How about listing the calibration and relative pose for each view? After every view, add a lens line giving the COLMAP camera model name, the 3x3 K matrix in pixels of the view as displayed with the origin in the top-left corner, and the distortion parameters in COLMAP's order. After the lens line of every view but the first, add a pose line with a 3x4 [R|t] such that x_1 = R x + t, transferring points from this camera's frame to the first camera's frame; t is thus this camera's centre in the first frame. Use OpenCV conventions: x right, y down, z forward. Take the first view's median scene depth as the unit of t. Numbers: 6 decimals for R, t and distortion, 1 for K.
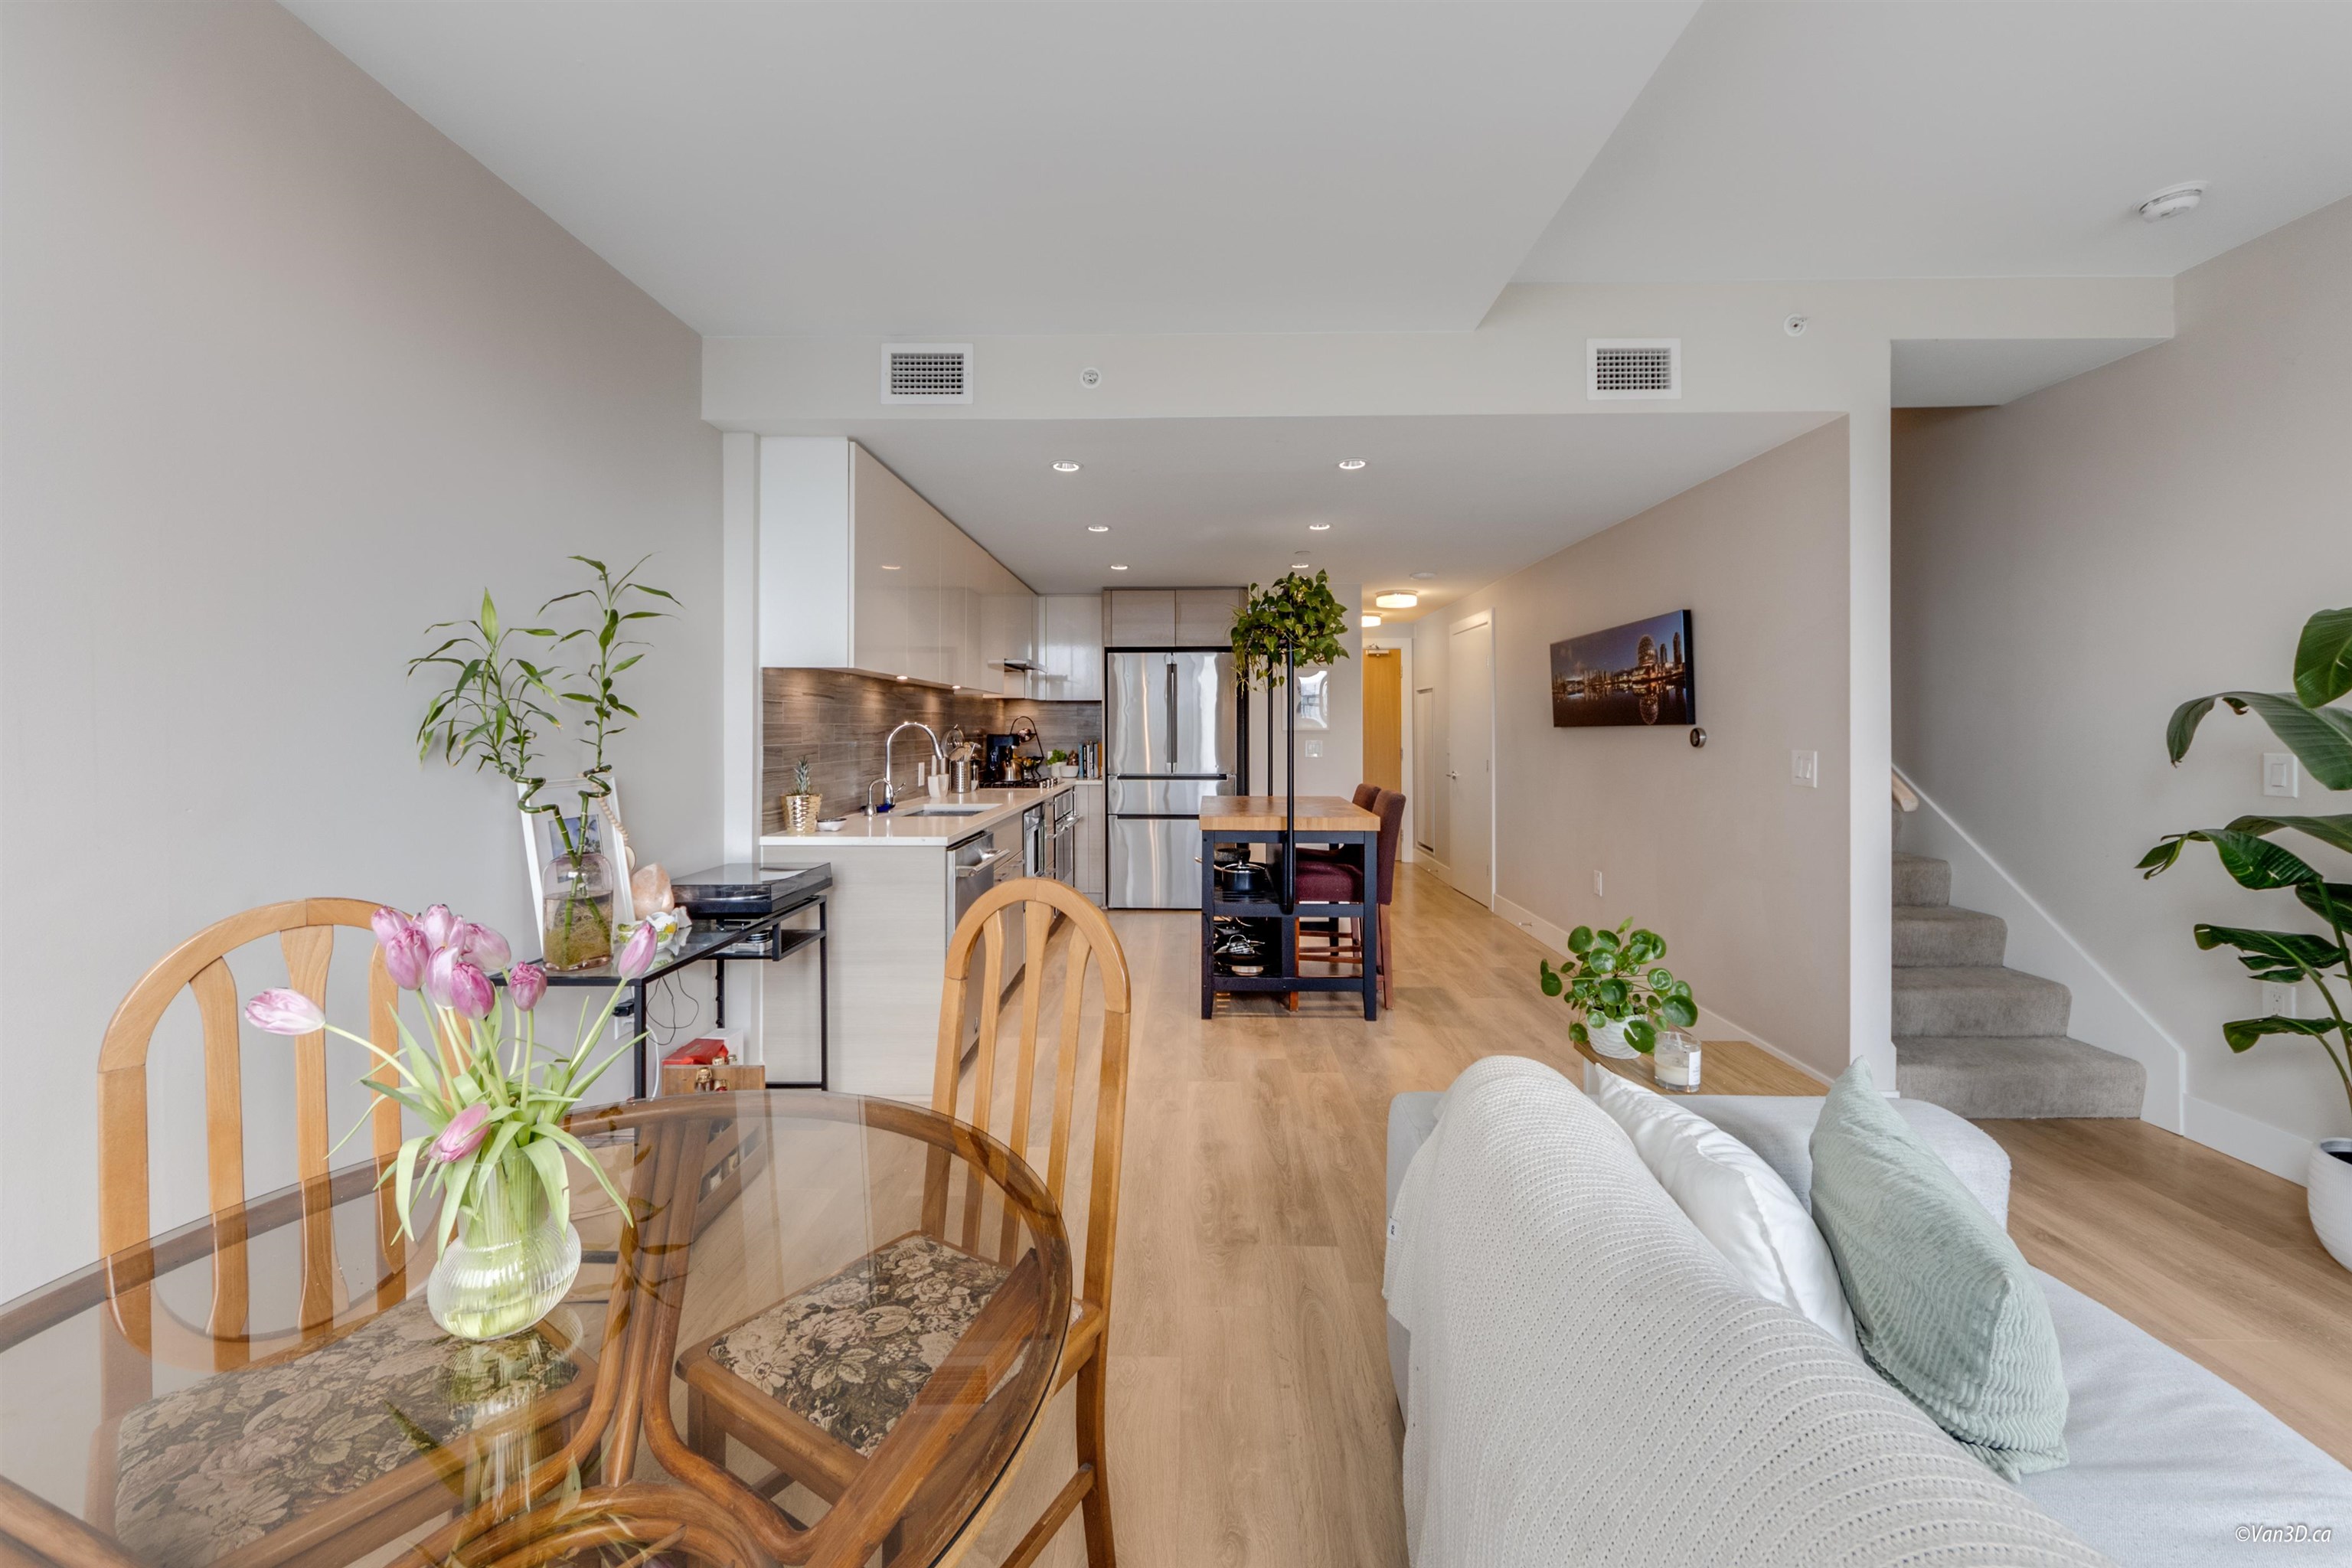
lens RADIAL K [[912.3, 0, 1171.9], [0, 912.3, 729.6], [0, 0, 1]] dist [0.001625, 0.000221]
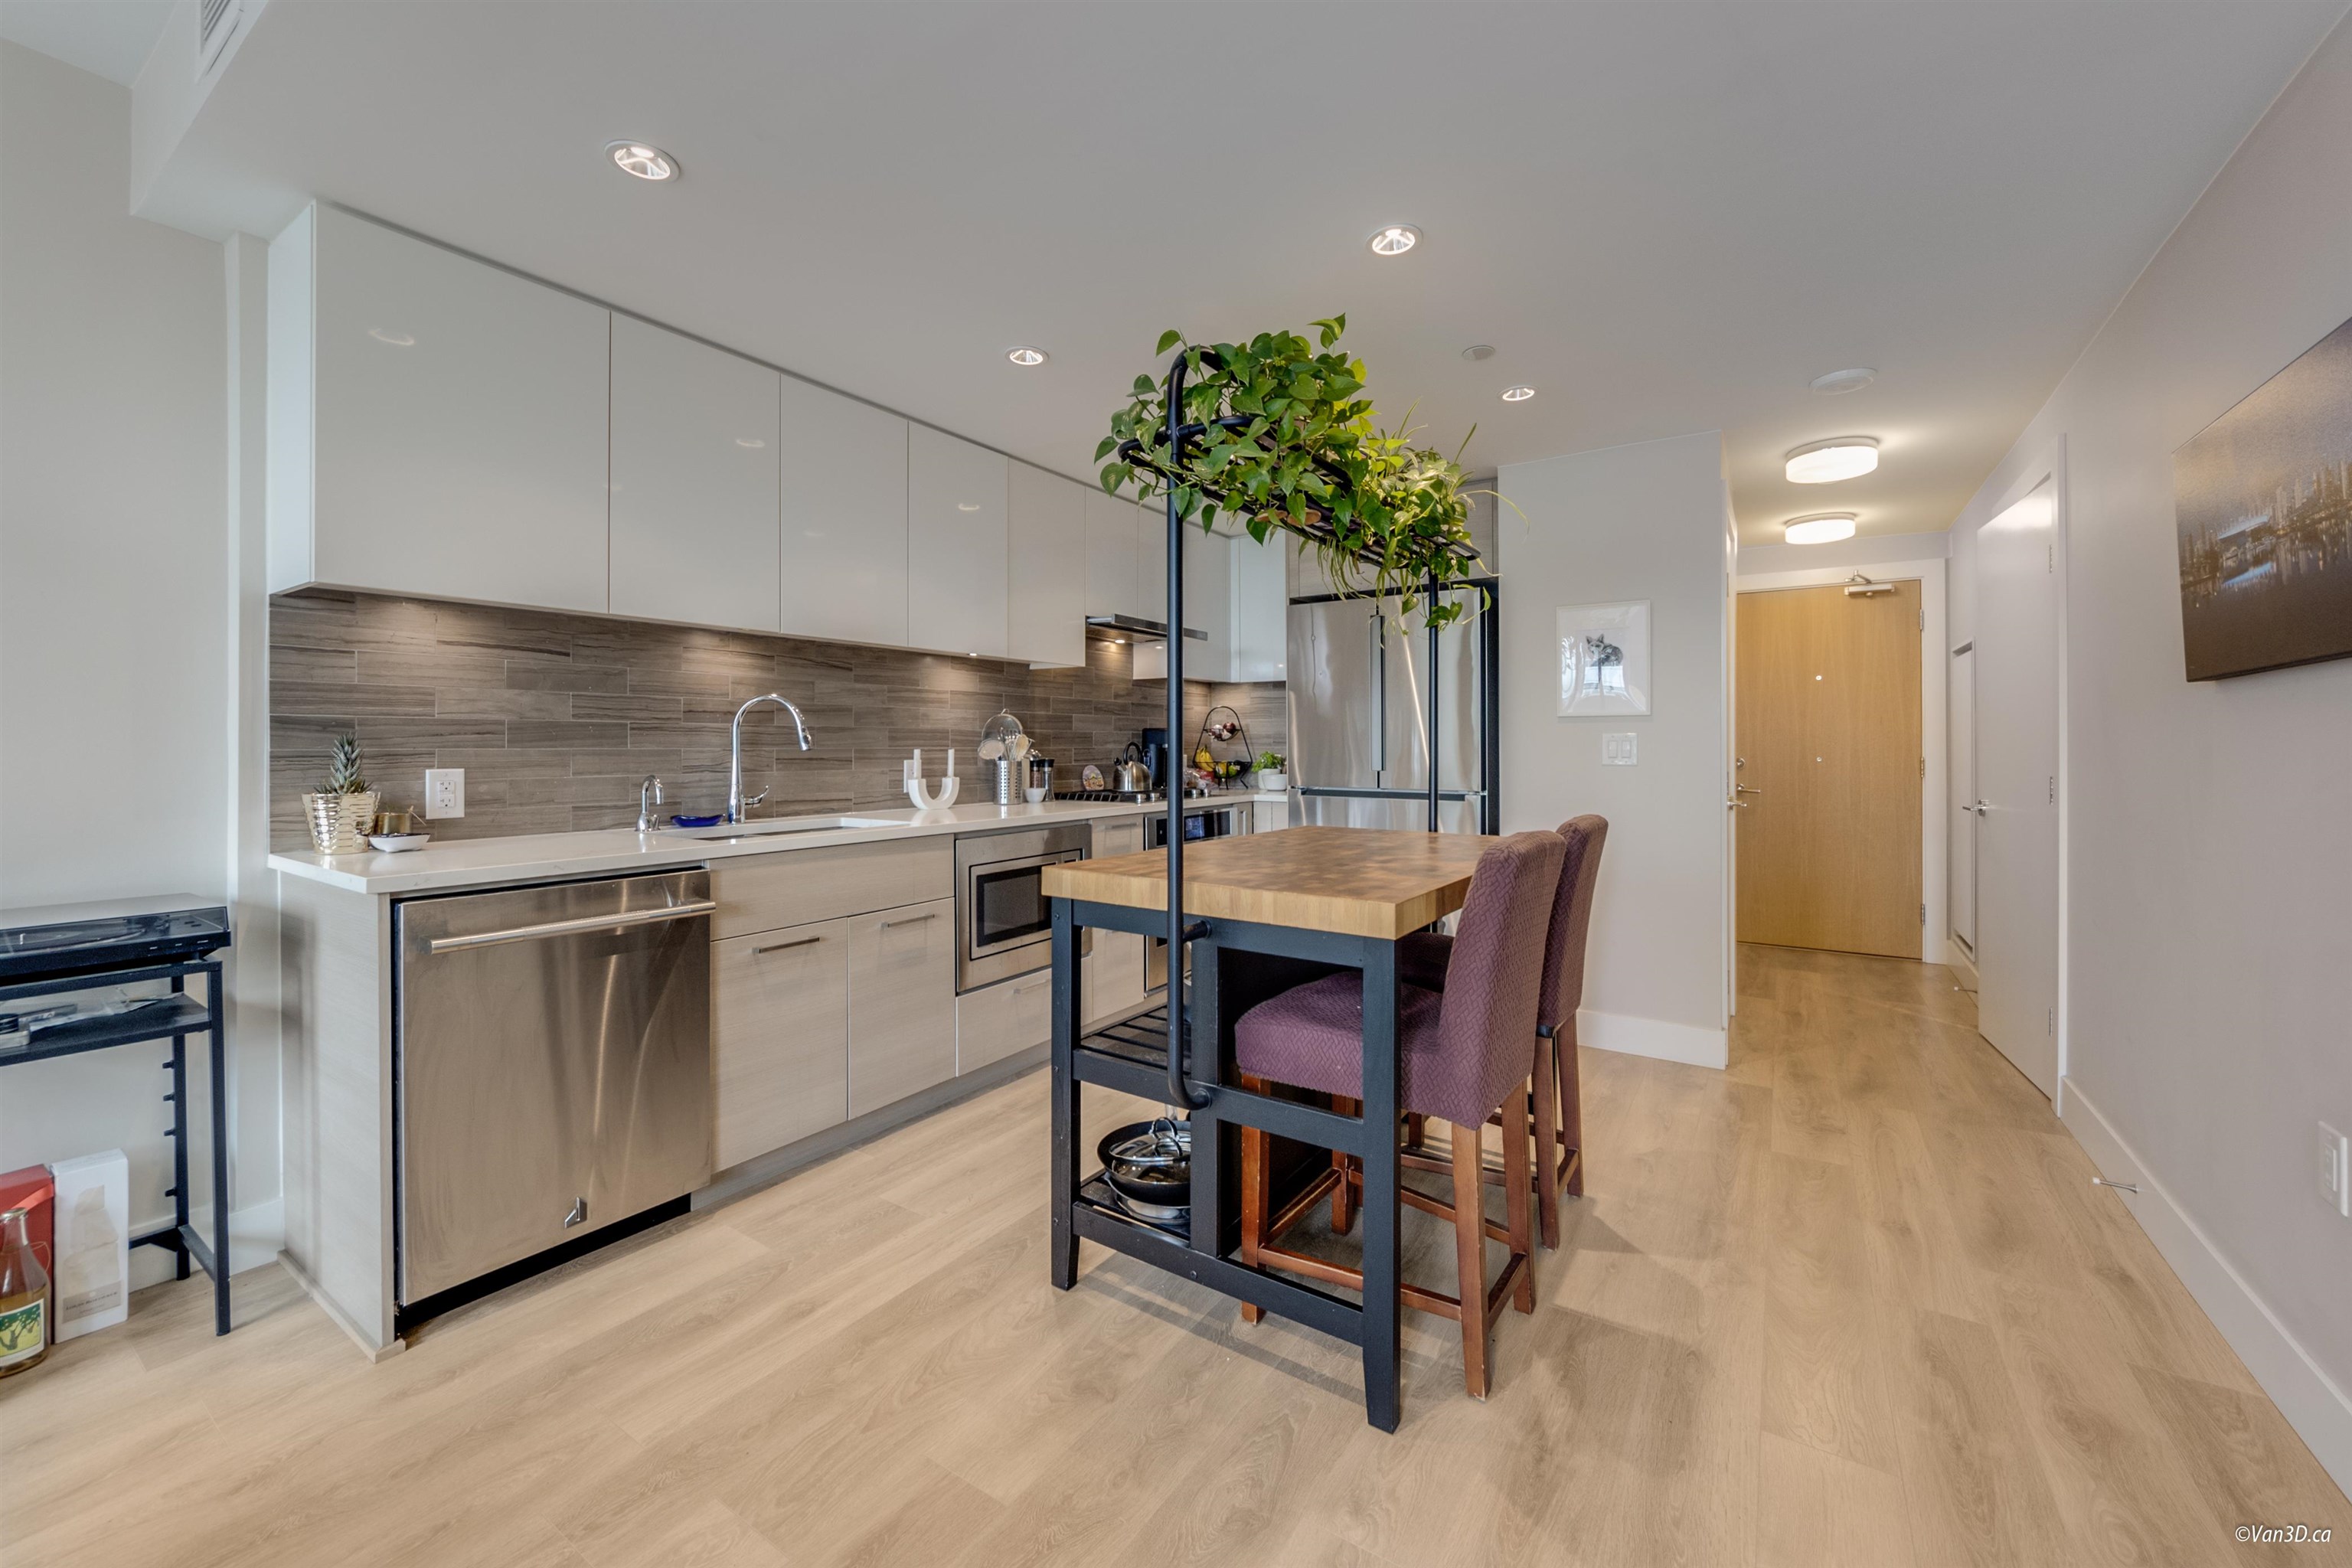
lens RADIAL K [[918.7, 0, 1179.8], [0, 918.7, 740.5], [0, 0, 1]] dist [-0.007813, -0.000146]
pose [[0.847760, -0.001366, -0.530378, 0.329050], [-0.001450, 0.999987, -0.004893, 0.028457], [0.530378, 0.004918, 0.847747, 0.588356]]
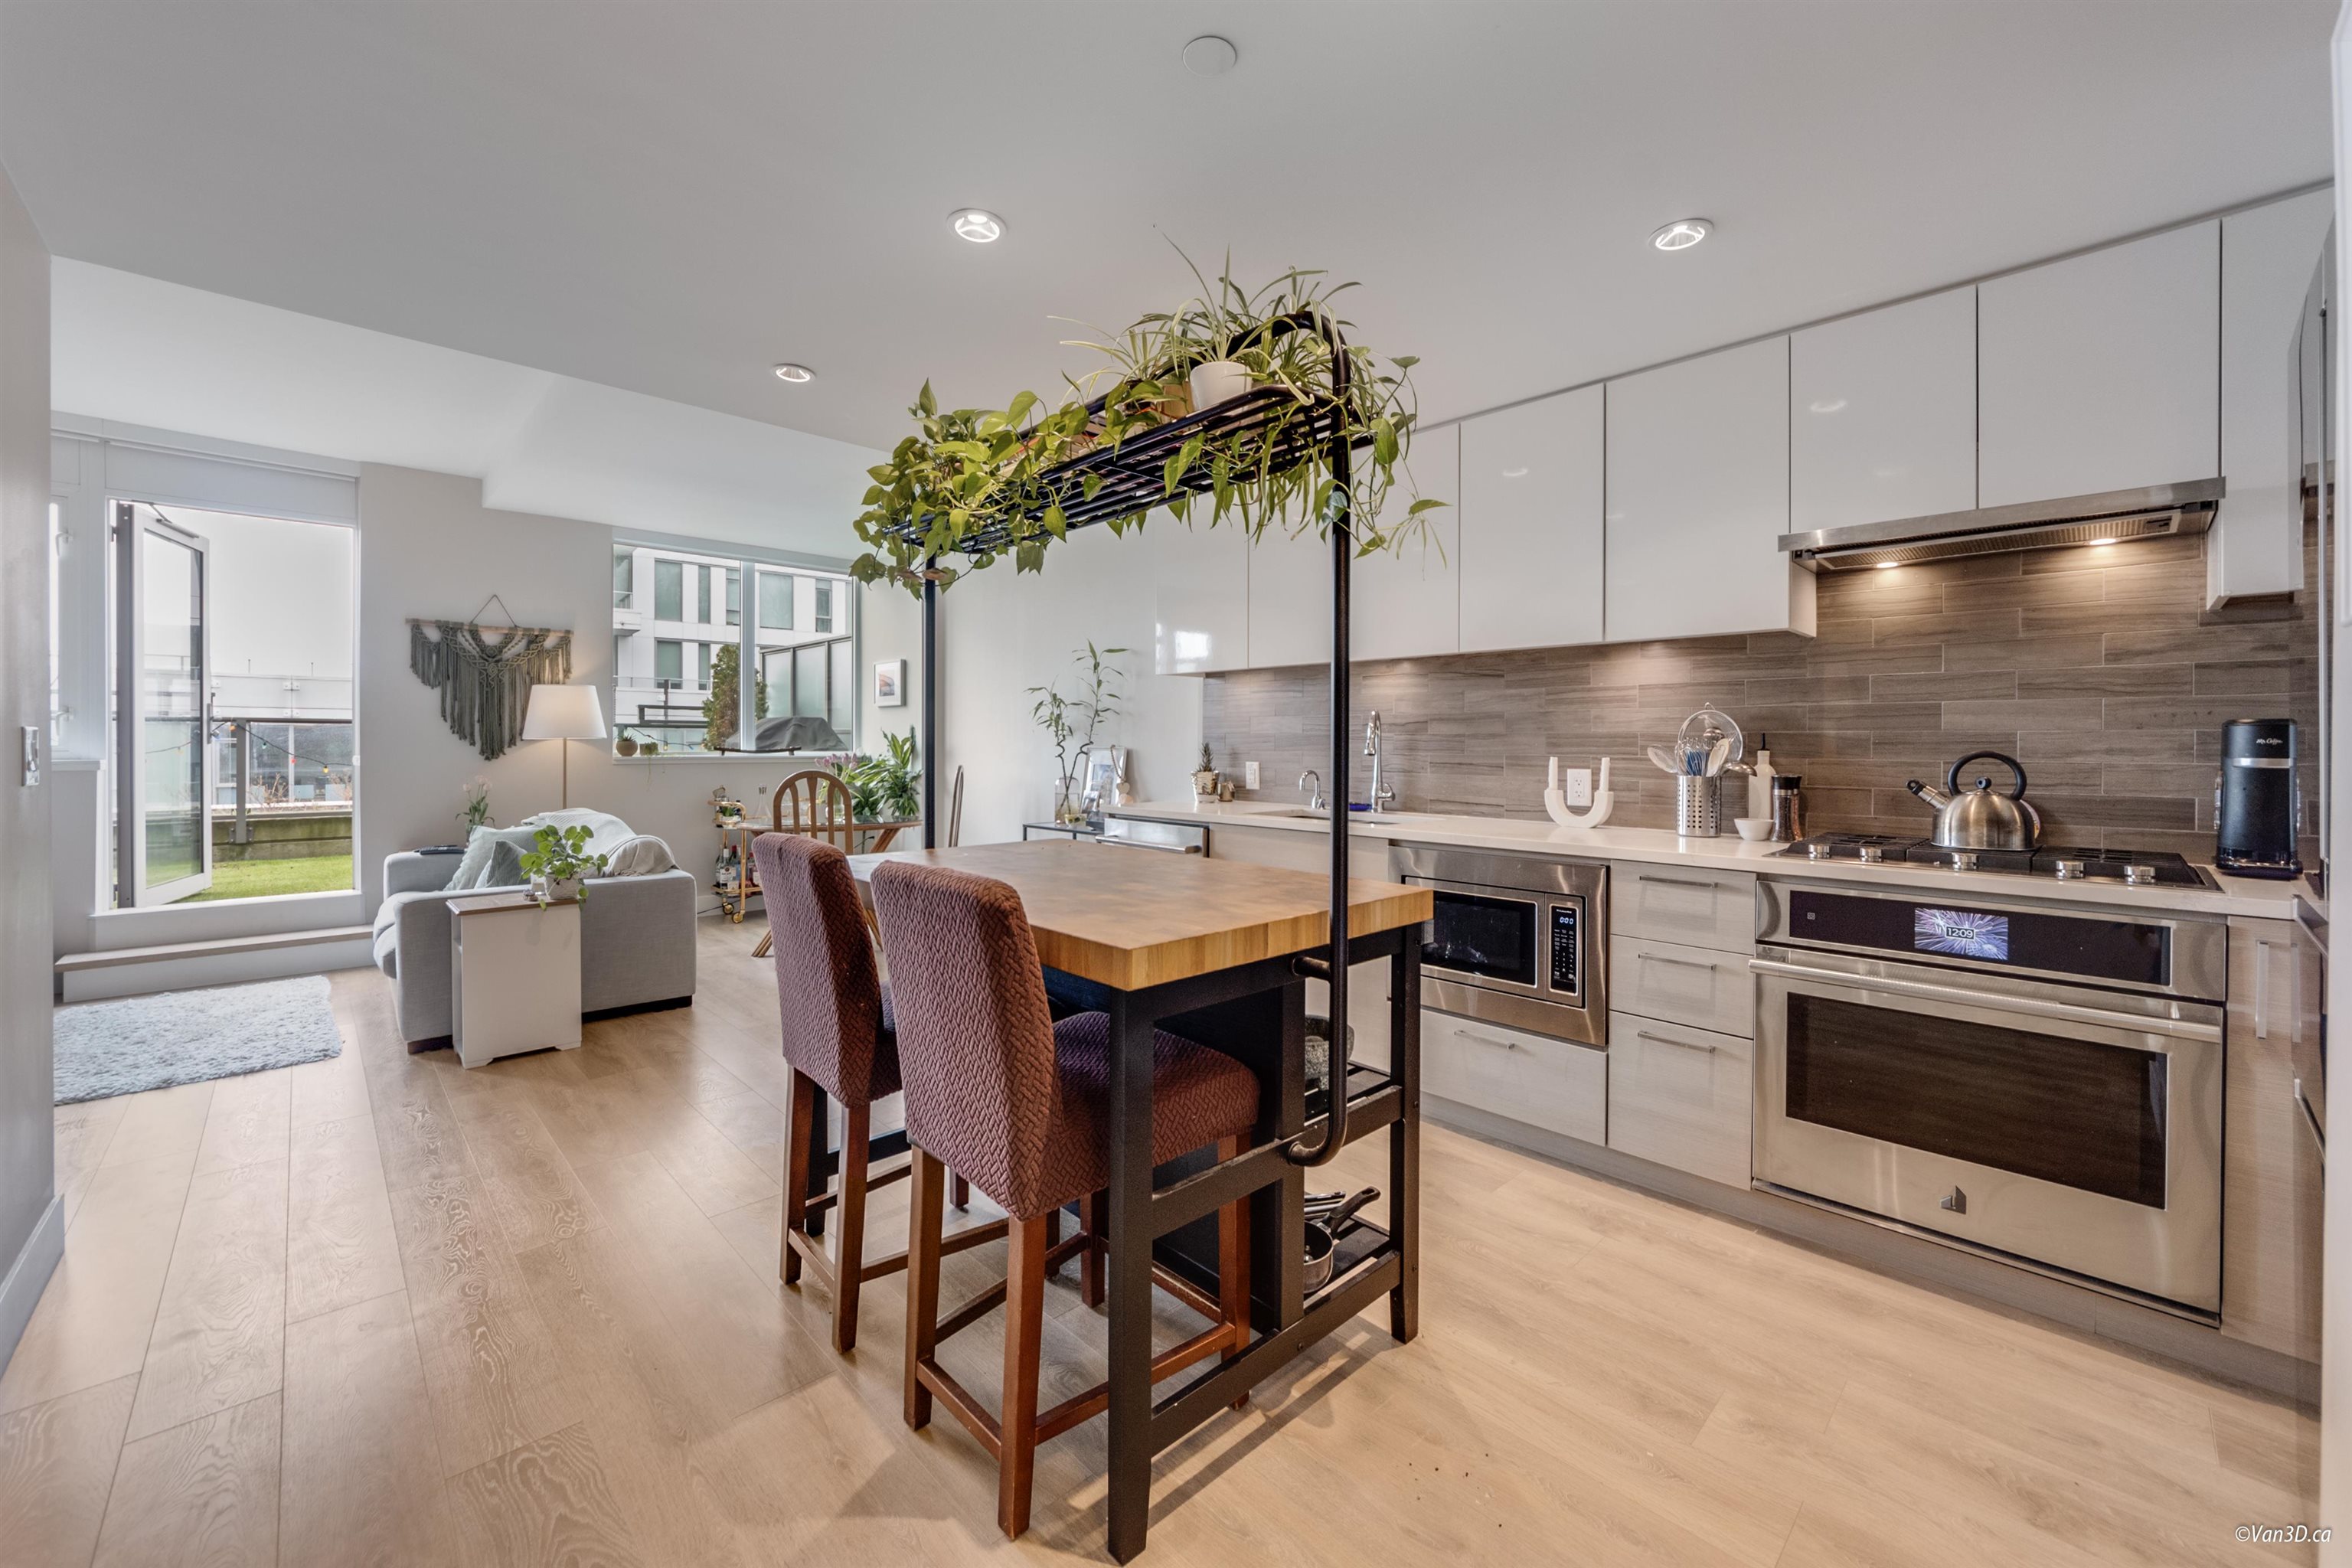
lens RADIAL K [[918.7, 0, 1179.8], [0, 918.7, 740.5], [0, 0, 1]] dist [-0.007813, -0.000146]
pose [[-0.702414, -0.004283, -0.711756, 0.426767], [-0.005037, 0.999987, -0.001047, 0.021969], [0.711751, 0.002849, -0.702426, 1.447578]]
